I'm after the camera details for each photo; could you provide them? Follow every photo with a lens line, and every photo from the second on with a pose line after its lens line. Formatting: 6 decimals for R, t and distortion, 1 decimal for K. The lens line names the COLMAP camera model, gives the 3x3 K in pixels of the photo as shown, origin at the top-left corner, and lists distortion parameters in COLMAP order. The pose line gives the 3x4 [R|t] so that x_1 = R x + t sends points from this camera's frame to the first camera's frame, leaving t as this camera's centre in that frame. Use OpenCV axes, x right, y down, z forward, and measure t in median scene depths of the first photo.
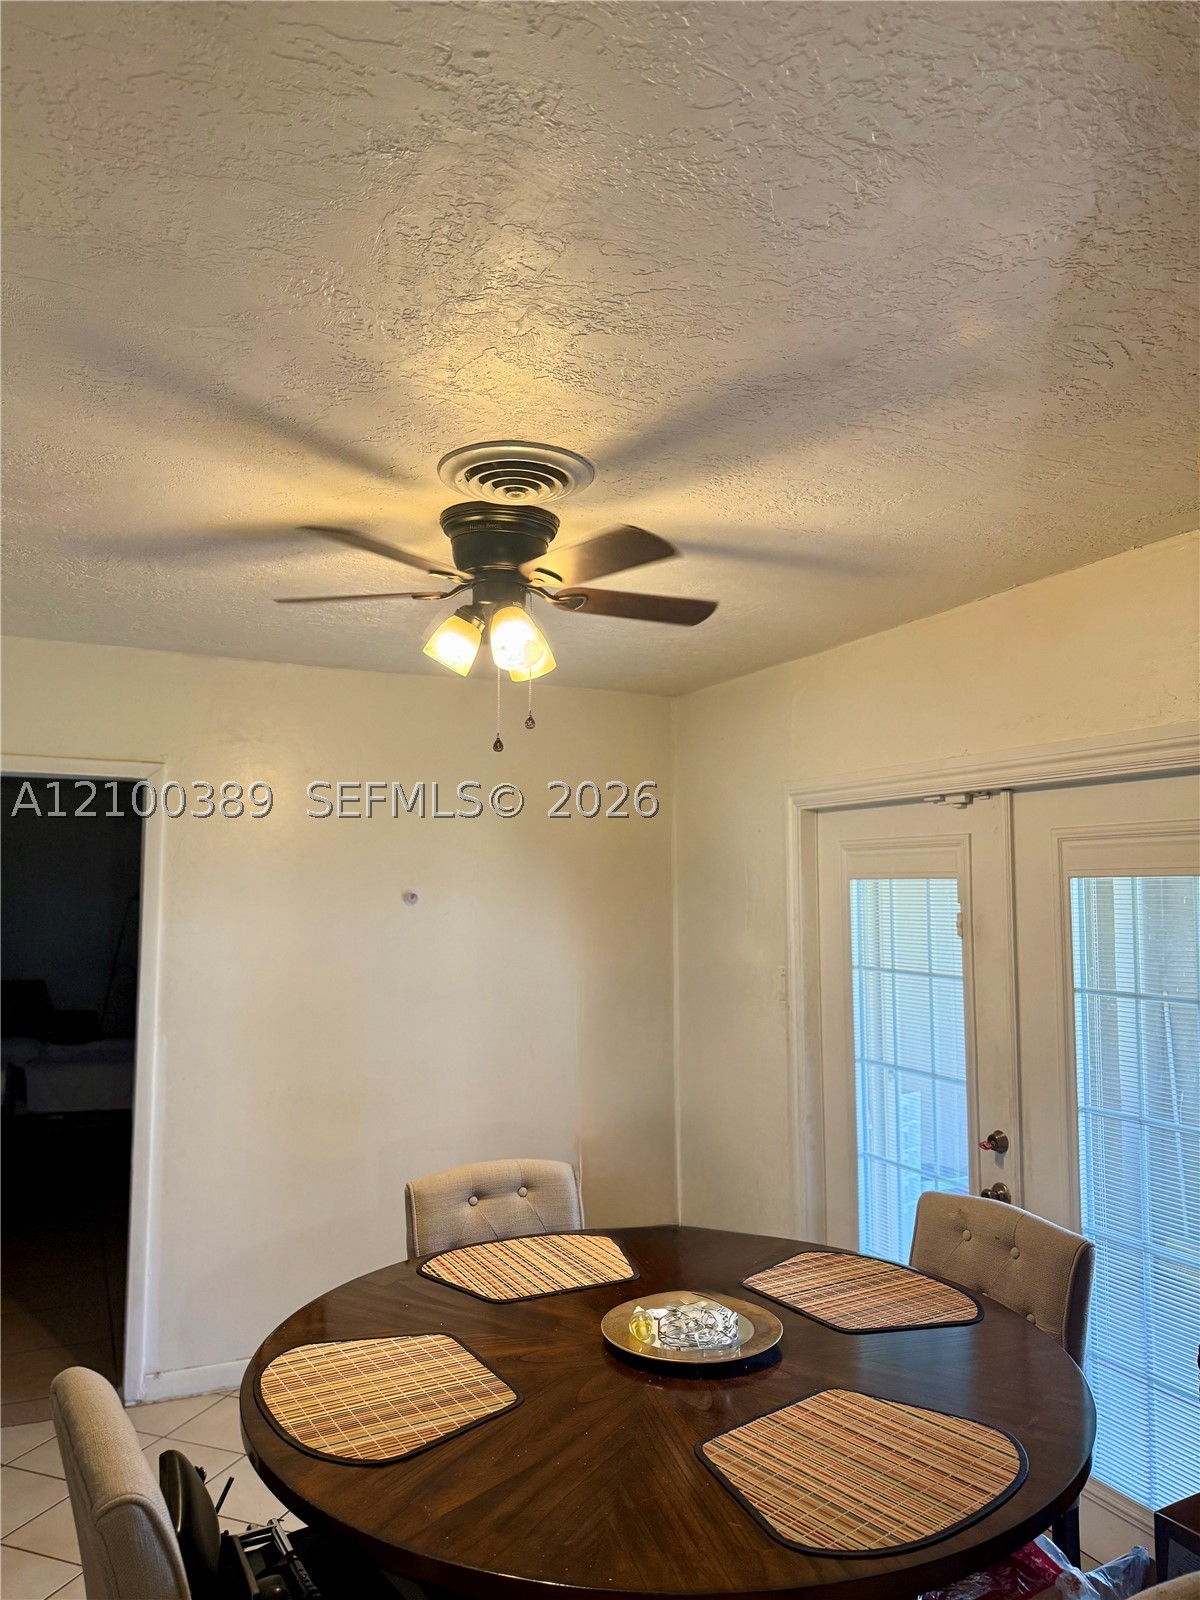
lens RADIAL K [[1151.9, 0, 601.8], [0, 1151.9, 798.8], [0, 0, 1]] dist [0.044097, -0.085006]
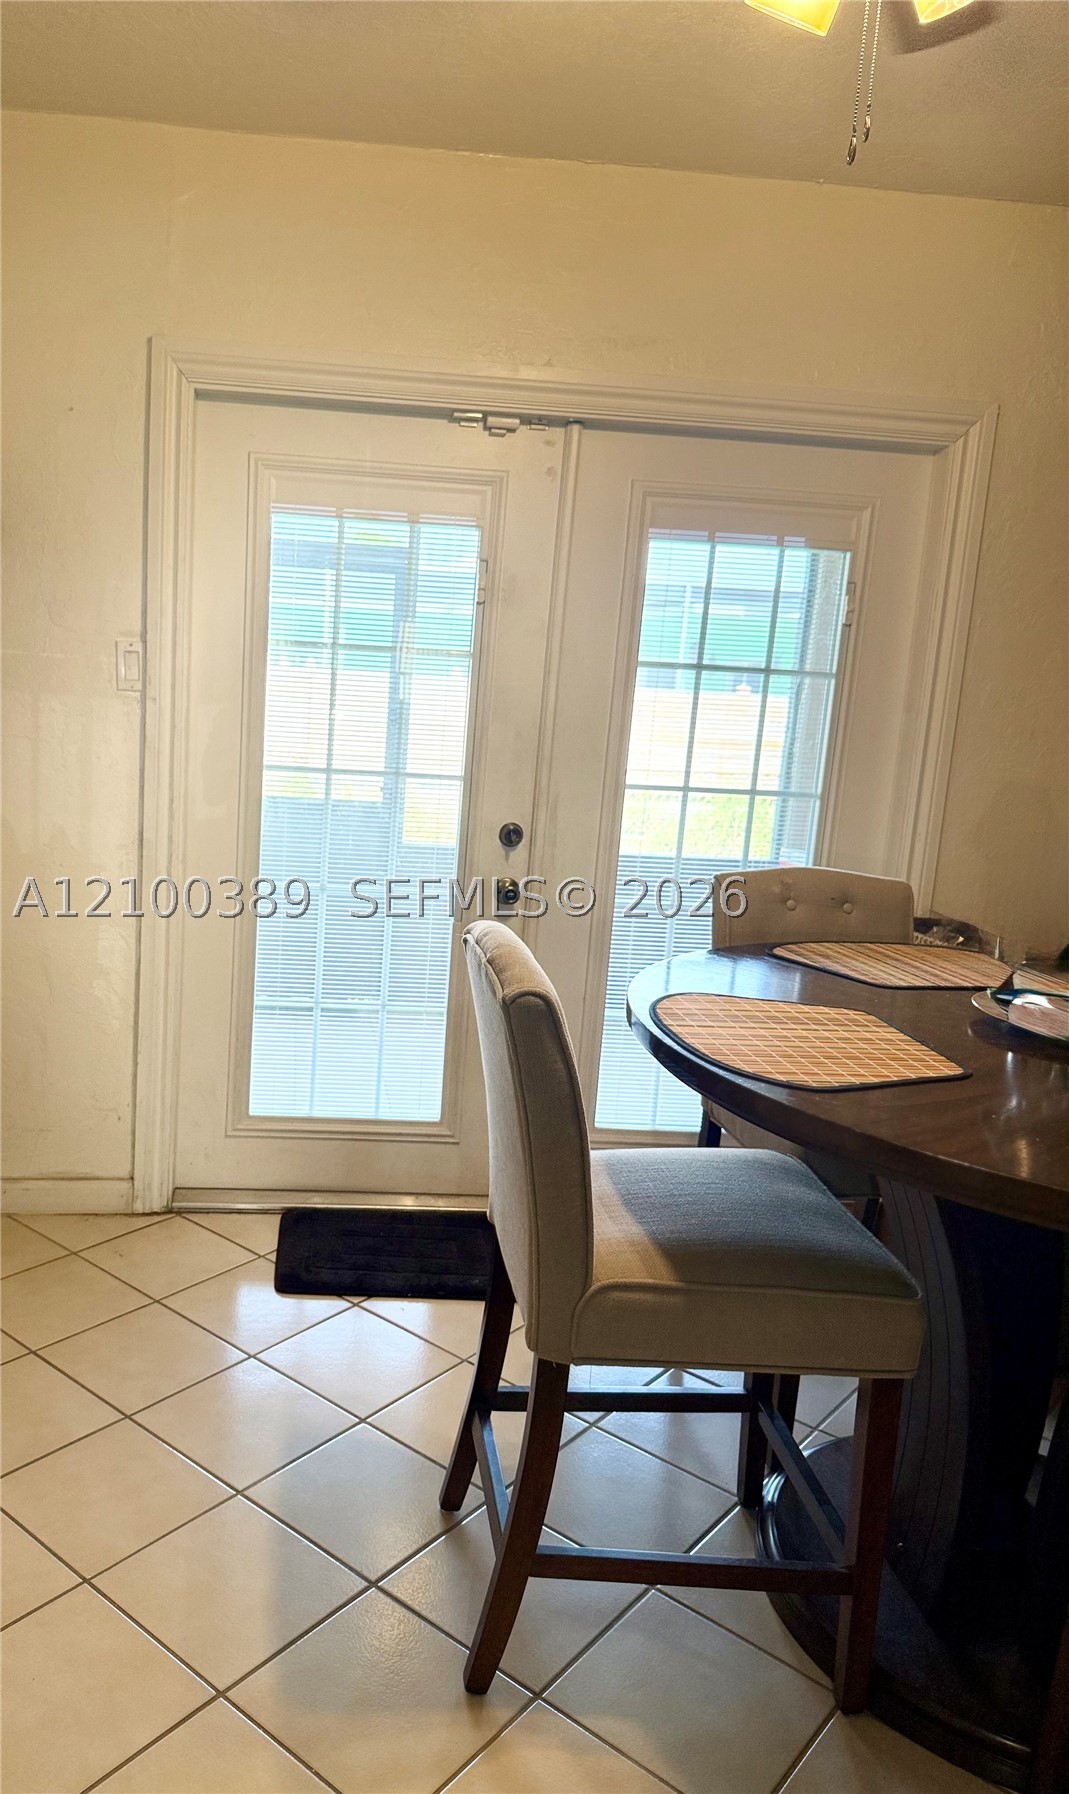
lens RADIAL K [[1236.9, 0, 530.7], [0, 1236.9, 893.3], [0, 0, 1]] dist [0.006527, 0.000875]
pose [[0.363289, -0.137278, 0.921507, -0.635913], [-0.128856, 0.972176, 0.195626, 0.181877], [-0.922723, -0.189811, 0.335492, 0.798320]]
